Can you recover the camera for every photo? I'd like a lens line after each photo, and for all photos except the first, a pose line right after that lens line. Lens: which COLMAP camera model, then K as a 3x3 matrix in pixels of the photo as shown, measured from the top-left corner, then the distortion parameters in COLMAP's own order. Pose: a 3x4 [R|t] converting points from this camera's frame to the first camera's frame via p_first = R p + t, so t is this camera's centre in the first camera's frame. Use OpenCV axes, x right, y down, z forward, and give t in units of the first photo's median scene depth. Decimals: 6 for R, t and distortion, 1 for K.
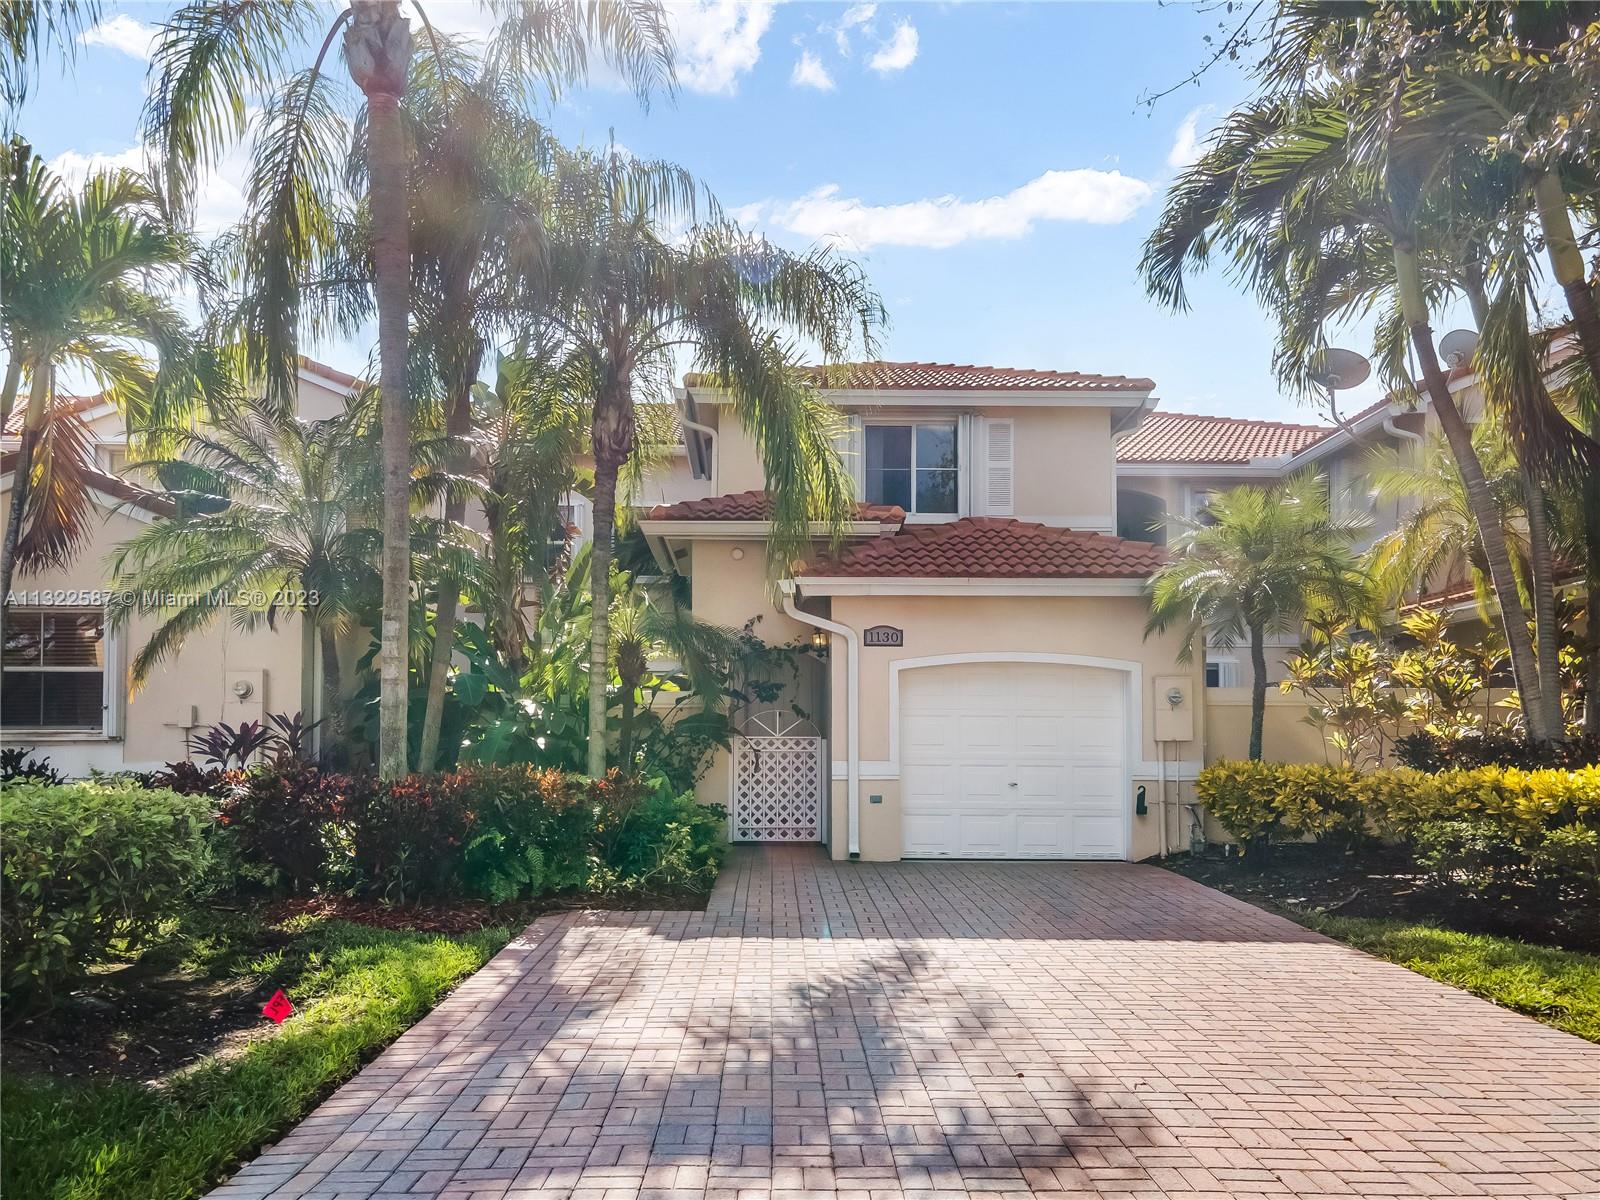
lens RADIAL K [[1134.9, 0, 804.2], [0, 1134.9, 606.8], [0, 0, 1]] dist [0.046282, 0.001185]
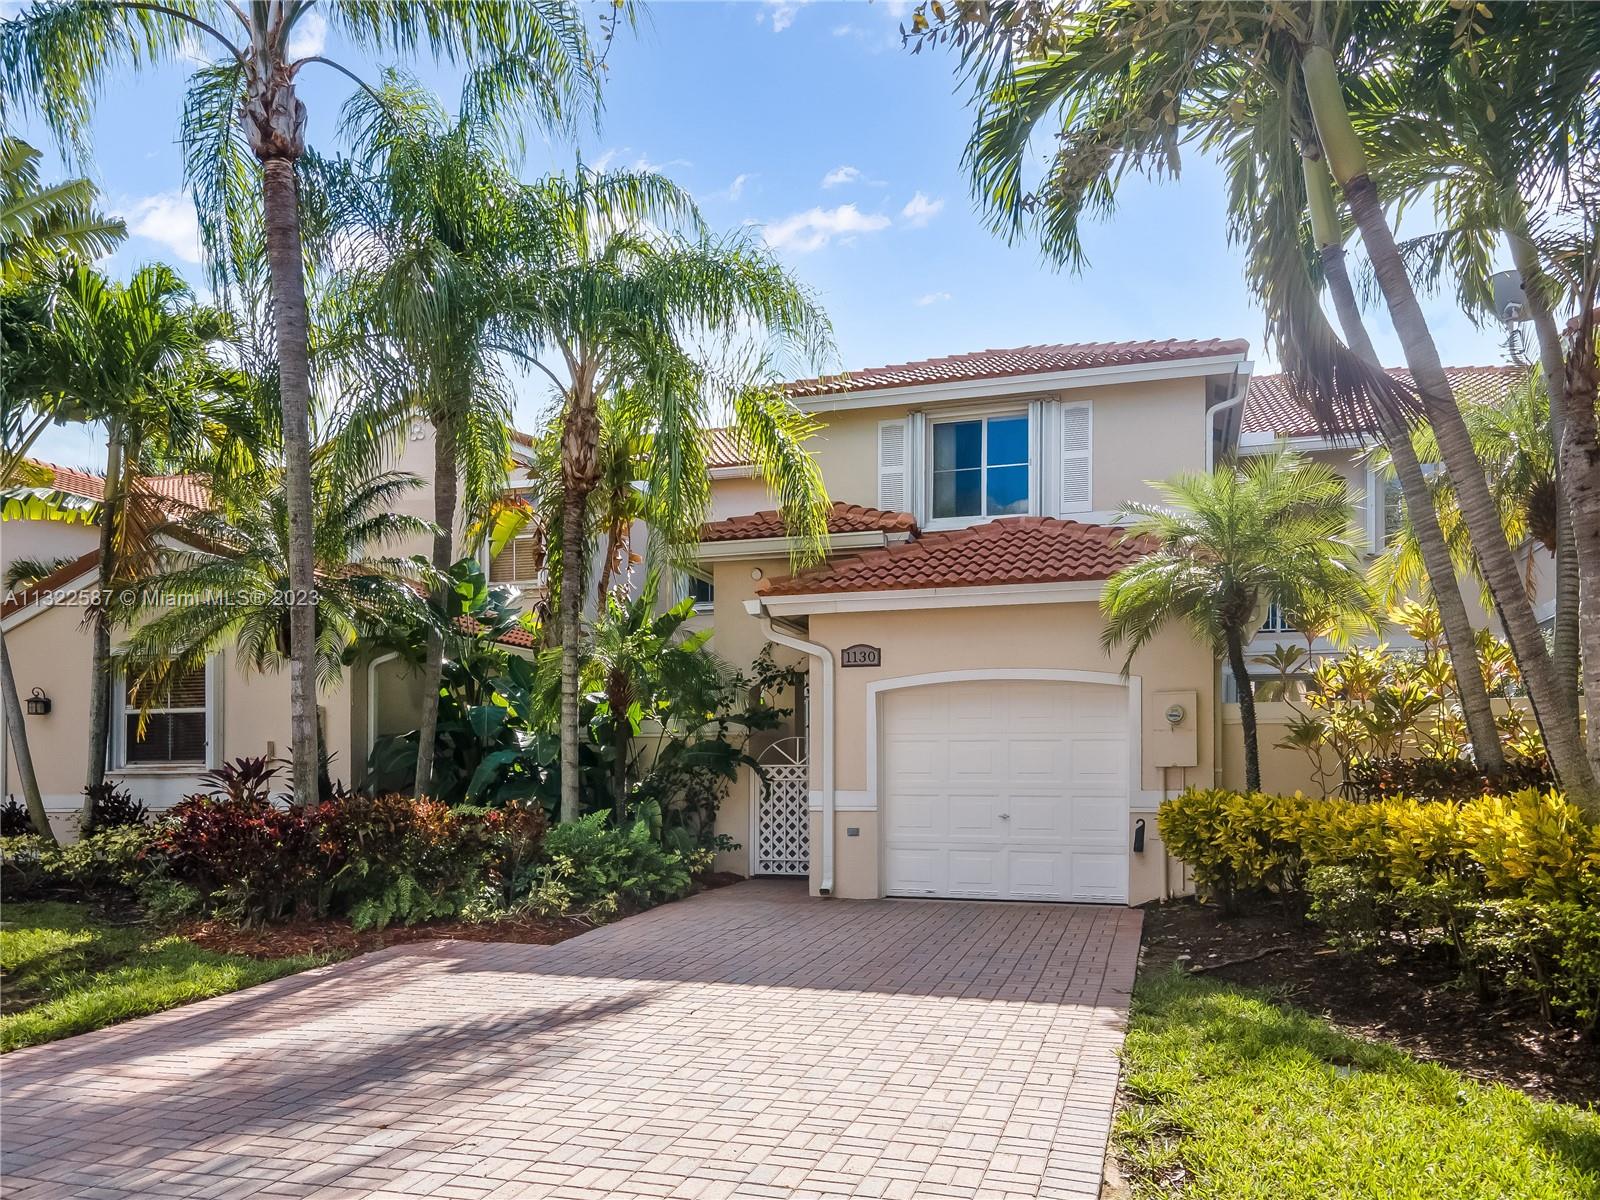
lens RADIAL K [[1196.8, 0, 811.3], [0, 1196.8, 646.8], [0, 0, 1]] dist [0.039079, 0.007072]
pose [[0.951794, -0.037693, -0.304414, 0.330496], [0.043472, 0.998980, 0.012227, 0.004716], [0.303642, -0.024871, 0.952461, 0.061187]]
